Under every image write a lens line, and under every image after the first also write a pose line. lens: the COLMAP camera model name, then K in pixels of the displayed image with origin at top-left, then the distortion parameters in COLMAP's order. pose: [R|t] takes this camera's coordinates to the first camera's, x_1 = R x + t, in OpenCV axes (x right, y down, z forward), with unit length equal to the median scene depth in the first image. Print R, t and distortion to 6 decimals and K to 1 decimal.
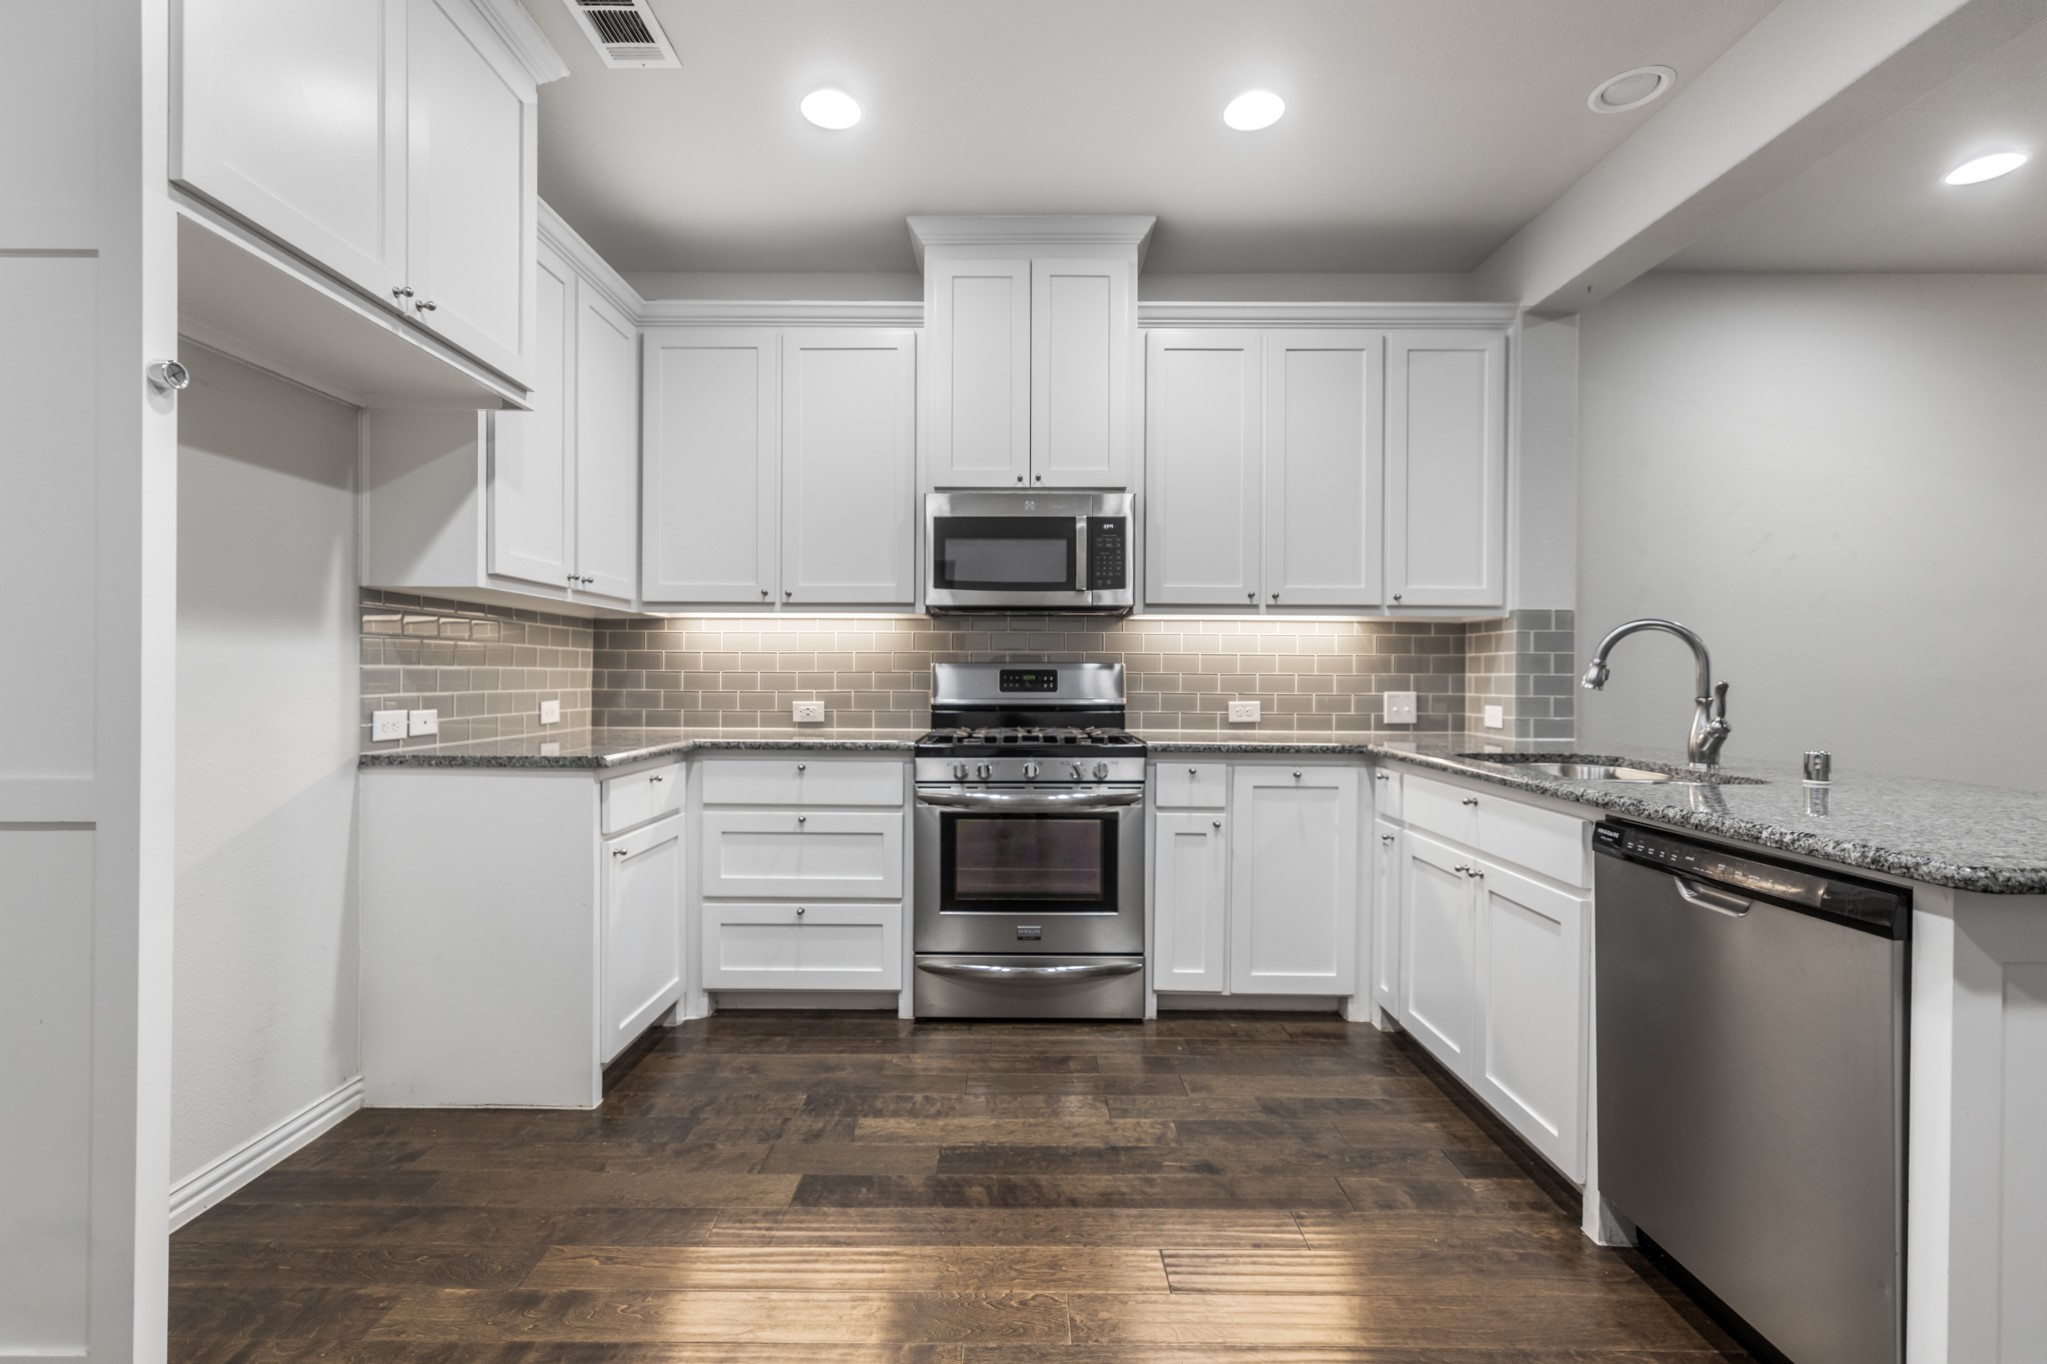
lens RADIAL K [[891.0, 0, 1007.1], [0, 891.0, 673.7], [0, 0, 1]] dist [-0.002634, 0.002089]
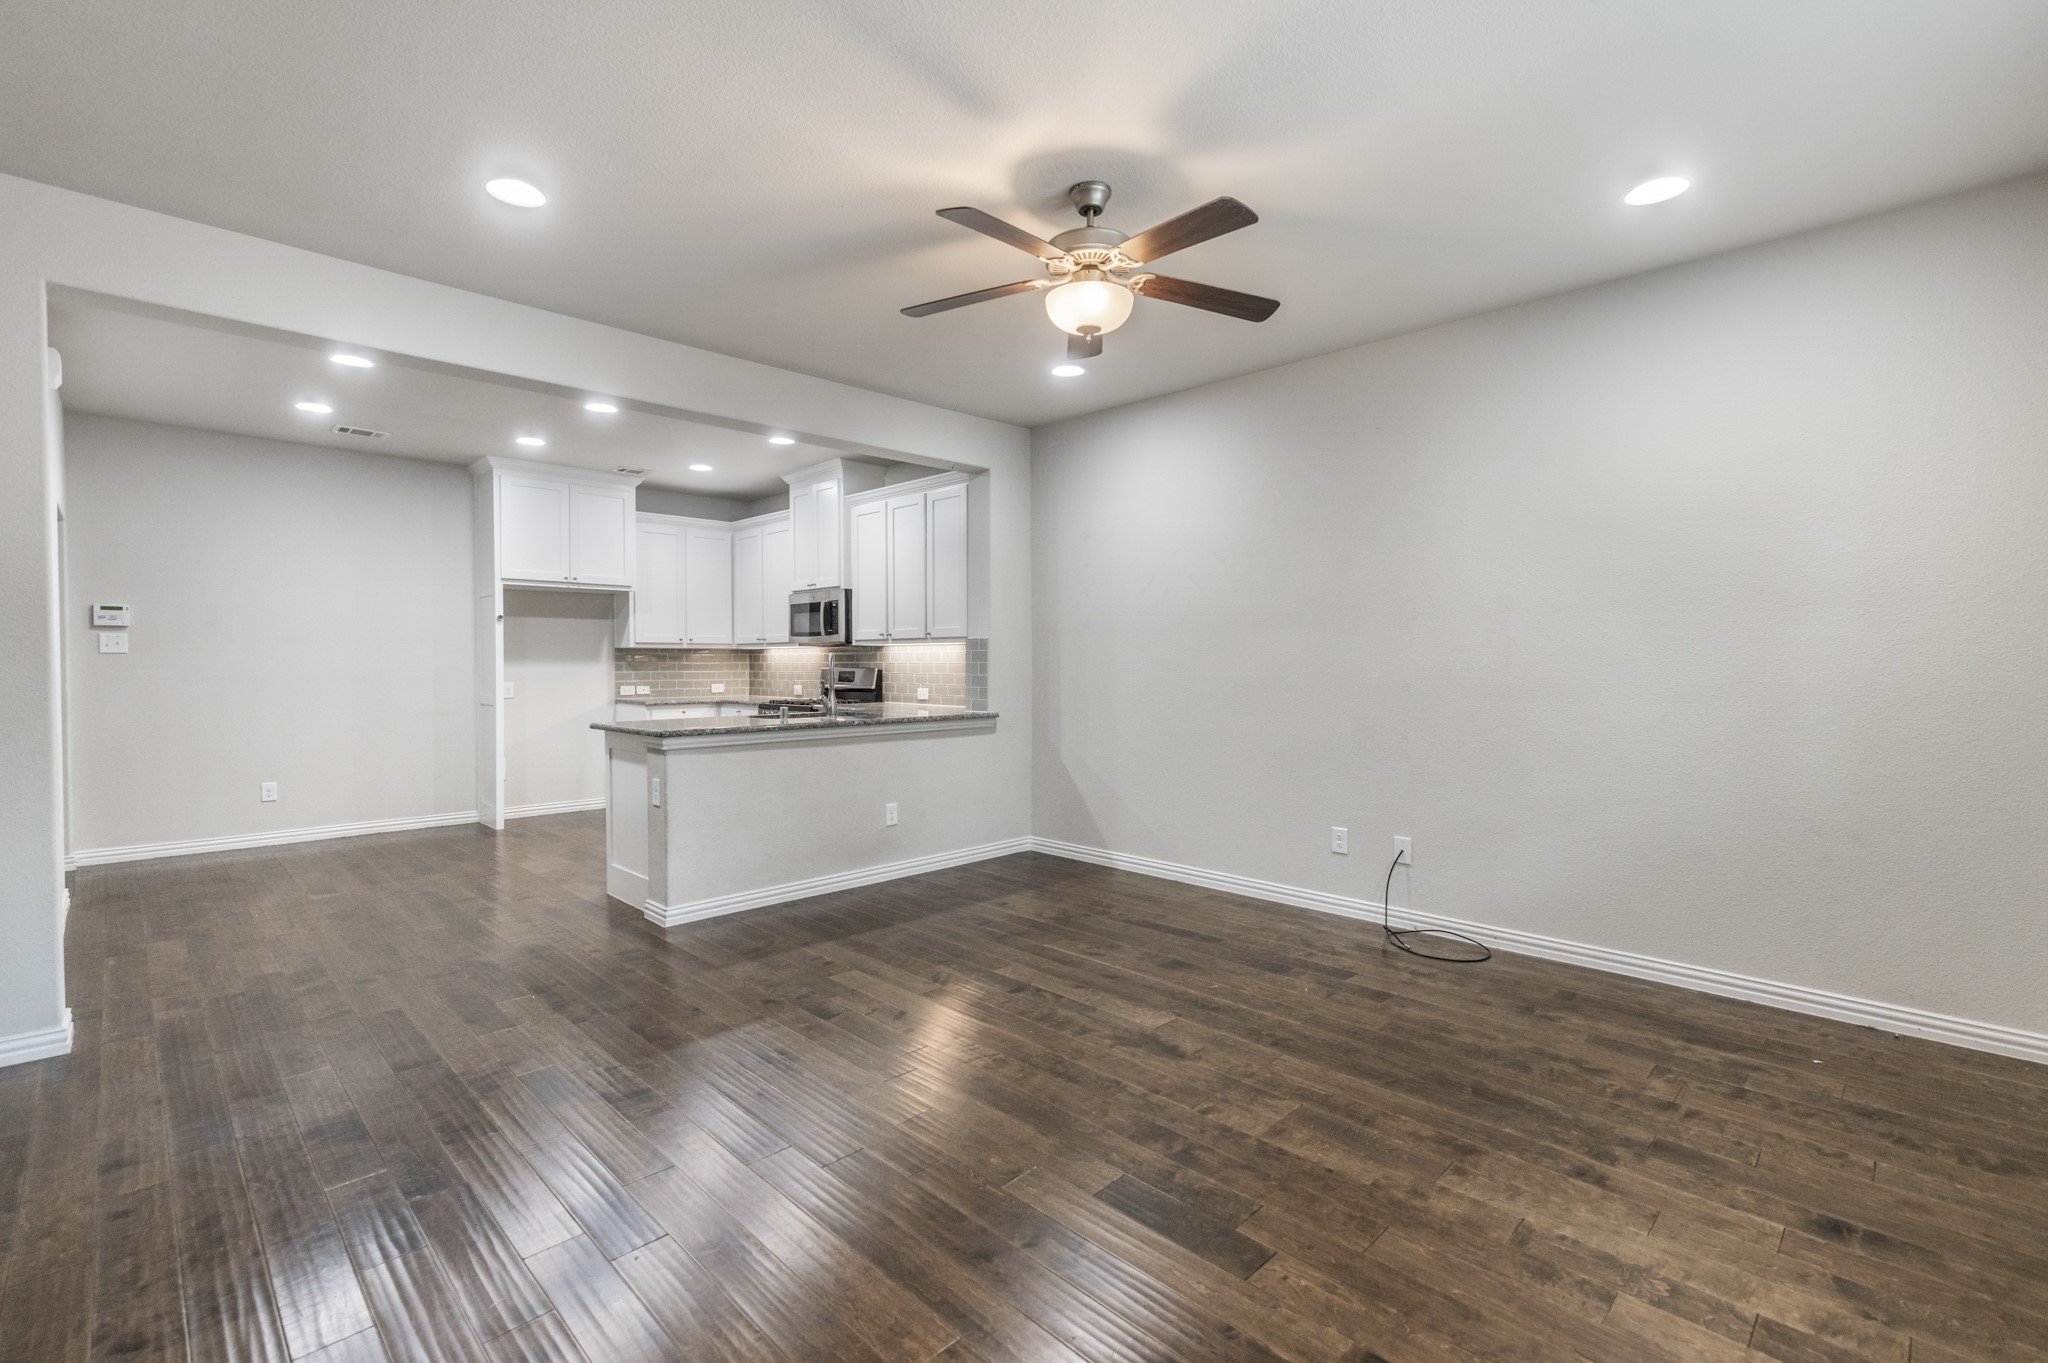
lens RADIAL K [[907.5, 0, 1007.7], [0, 907.5, 678.9], [0, 0, 1]] dist [-0.002099, 0.001514]
pose [[0.708737, 0.006663, -0.705442, 2.117225], [0.007547, 0.999827, 0.017026, -0.024013], [0.705433, -0.017391, 0.708564, -0.276262]]
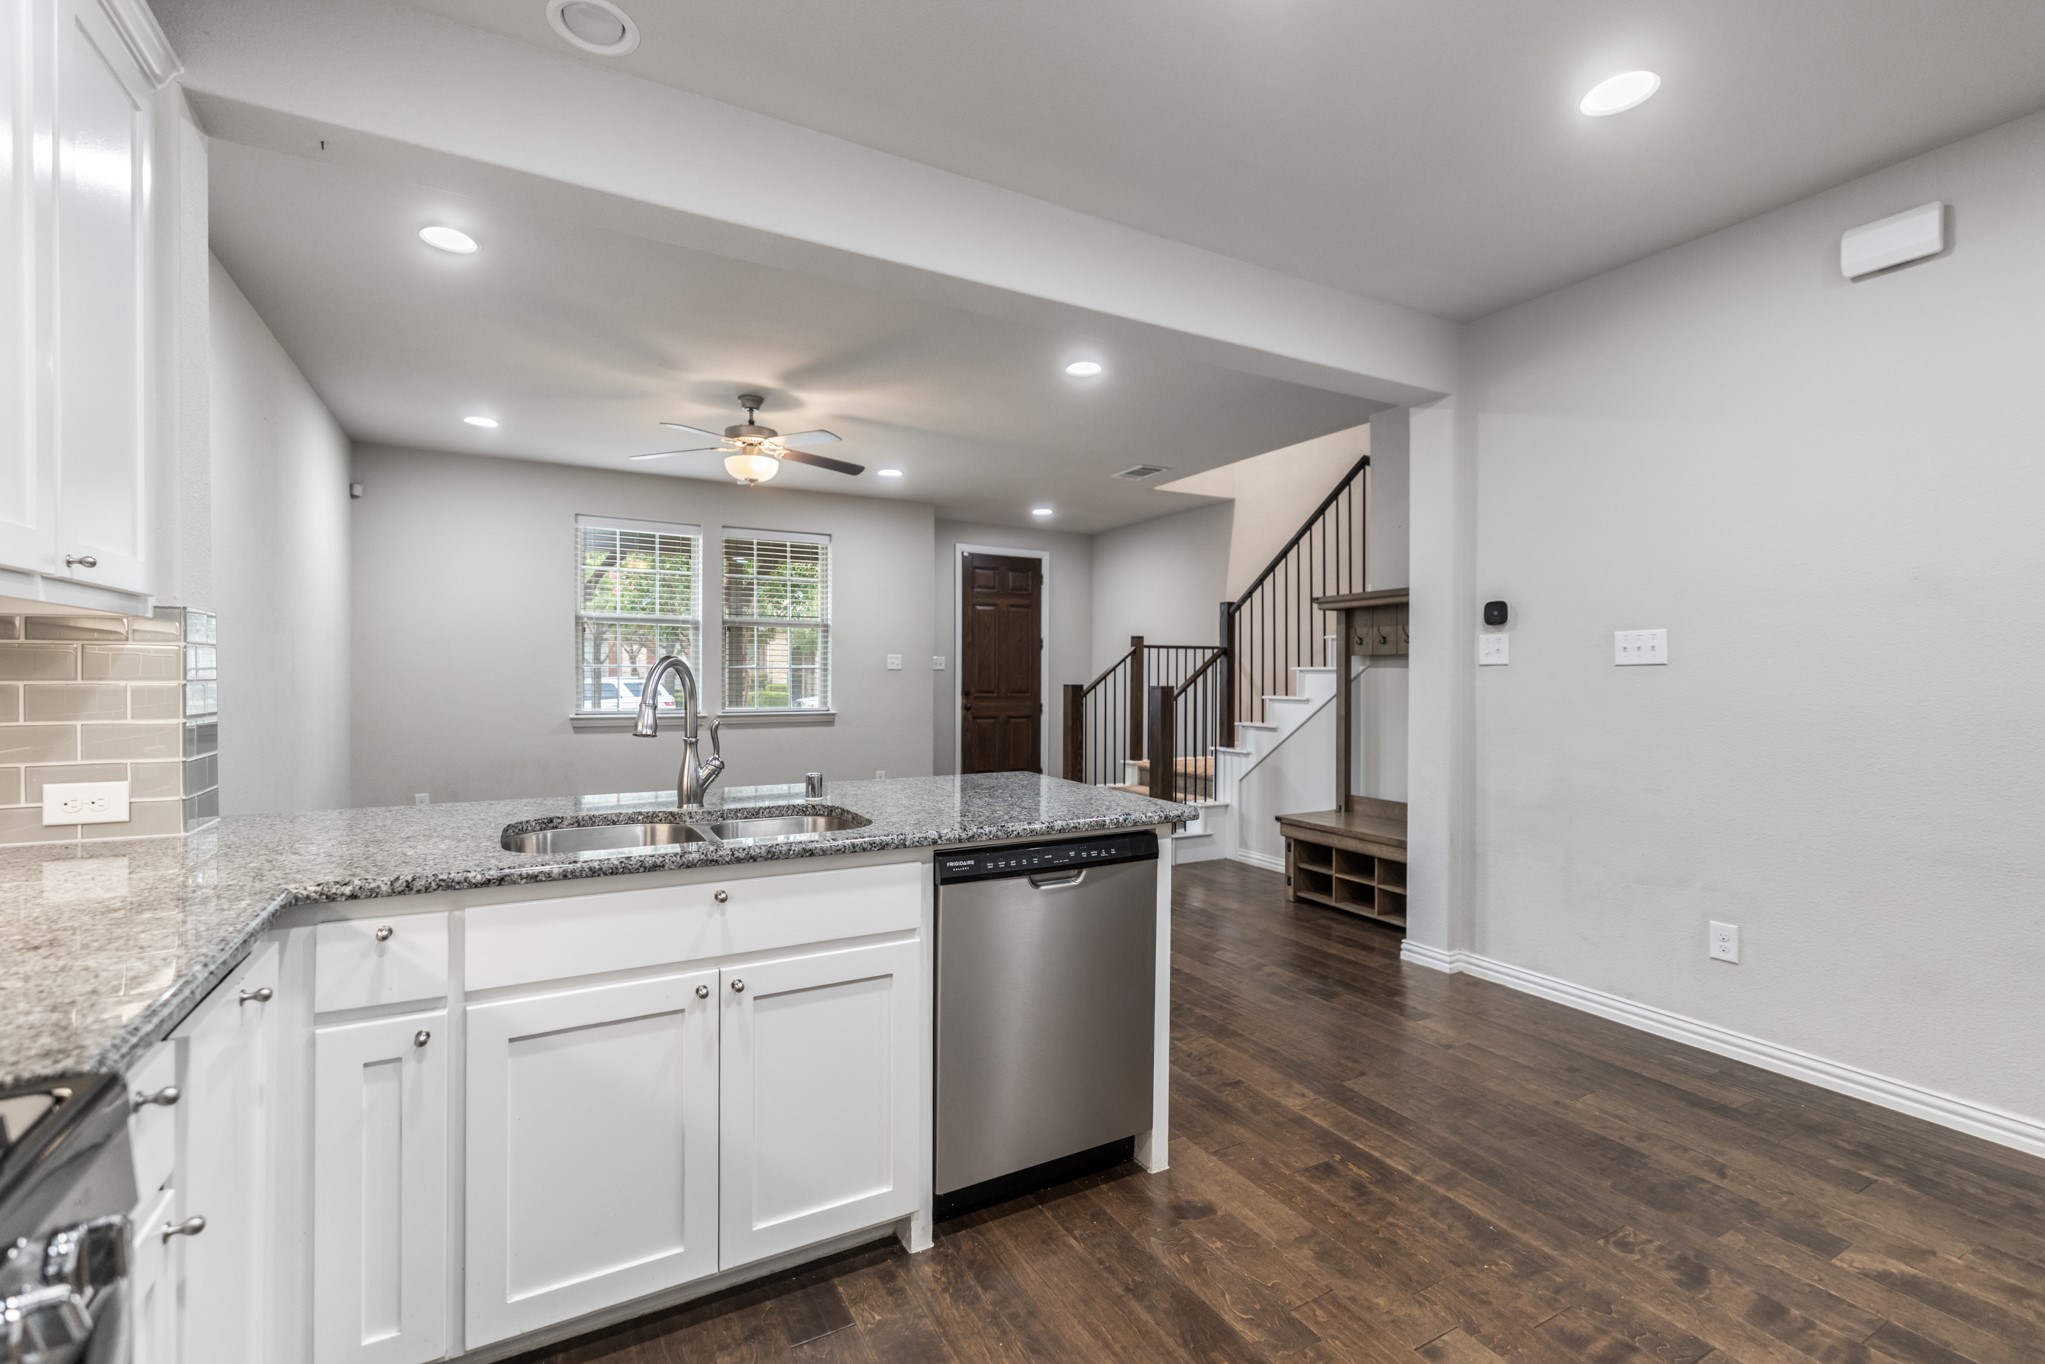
lens RADIAL K [[890.1, 0, 1002.8], [0, 890.1, 672.6], [0, 0, 1]] dist [-0.002634, 0.002089]
pose [[-0.484072, -0.008596, 0.874986, -0.197680], [-0.008942, 0.999948, 0.004876, -0.040686], [-0.874983, -0.005464, -0.484123, 0.890326]]
